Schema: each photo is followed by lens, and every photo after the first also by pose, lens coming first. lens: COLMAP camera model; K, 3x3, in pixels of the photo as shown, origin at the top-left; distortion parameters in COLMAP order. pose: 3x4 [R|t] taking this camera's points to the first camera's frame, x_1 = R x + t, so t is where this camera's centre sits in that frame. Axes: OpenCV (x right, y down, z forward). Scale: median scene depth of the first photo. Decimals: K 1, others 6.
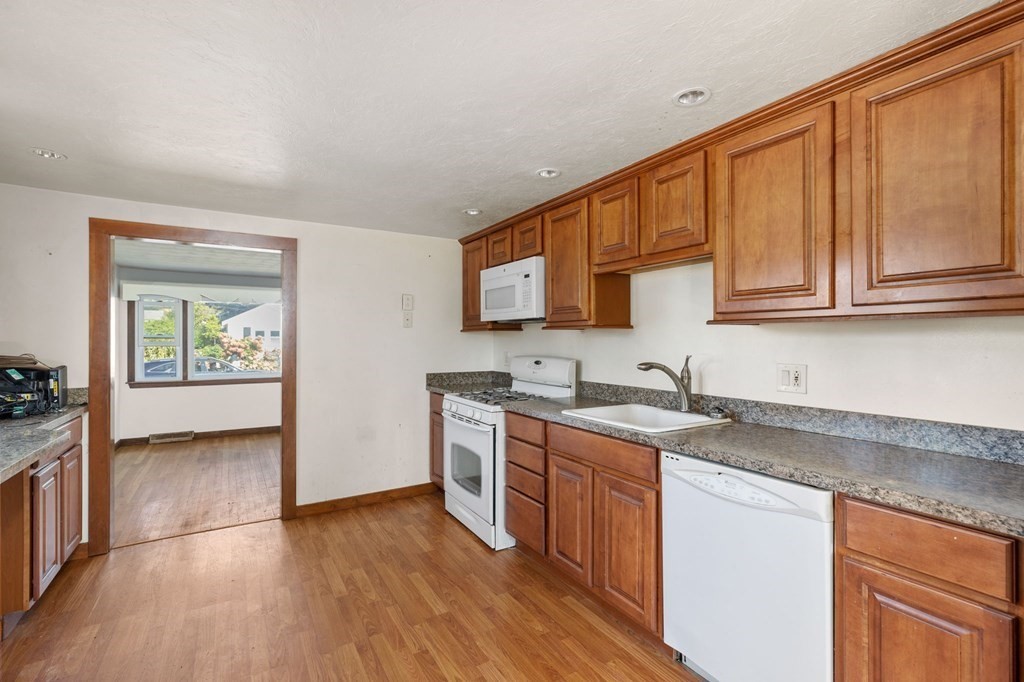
lens RADIAL K [[461.6, 0, 512.0], [0, 461.6, 341.0], [0, 0, 1]] dist [-0.000159, 0.000113]
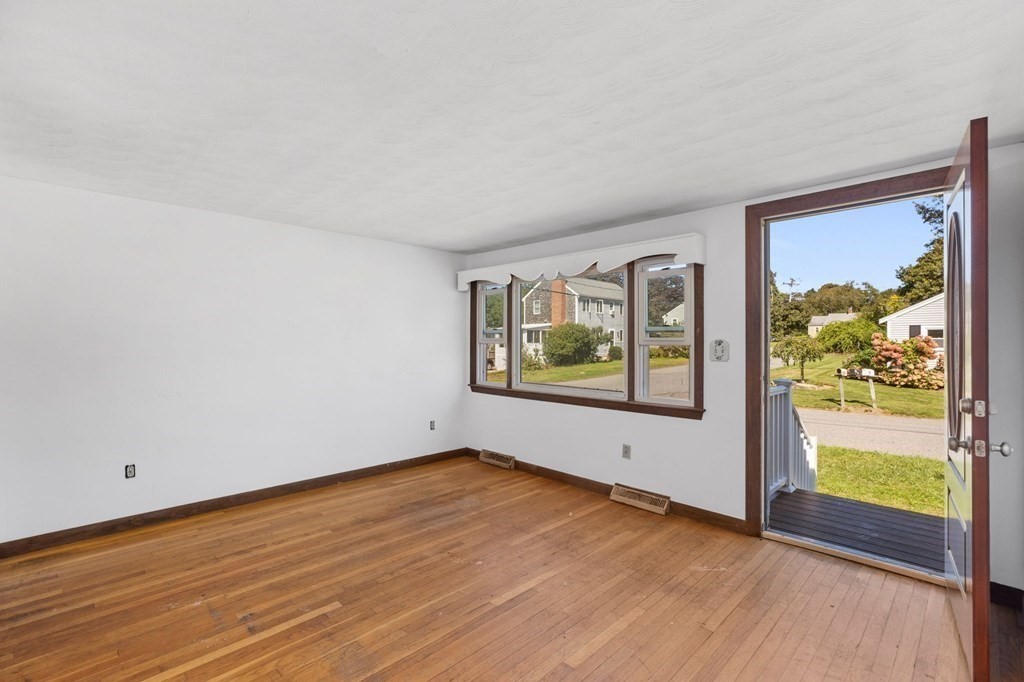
lens RADIAL K [[461.6, 0, 512.0], [0, 461.6, 341.0], [0, 0, 1]] dist [-0.000159, 0.000113]
pose [[0.222547, -0.000072, -0.974922, 0.011001], [-0.006726, 0.999976, -0.001609, 0.001822], [0.974899, 0.006915, 0.222541, 0.214474]]
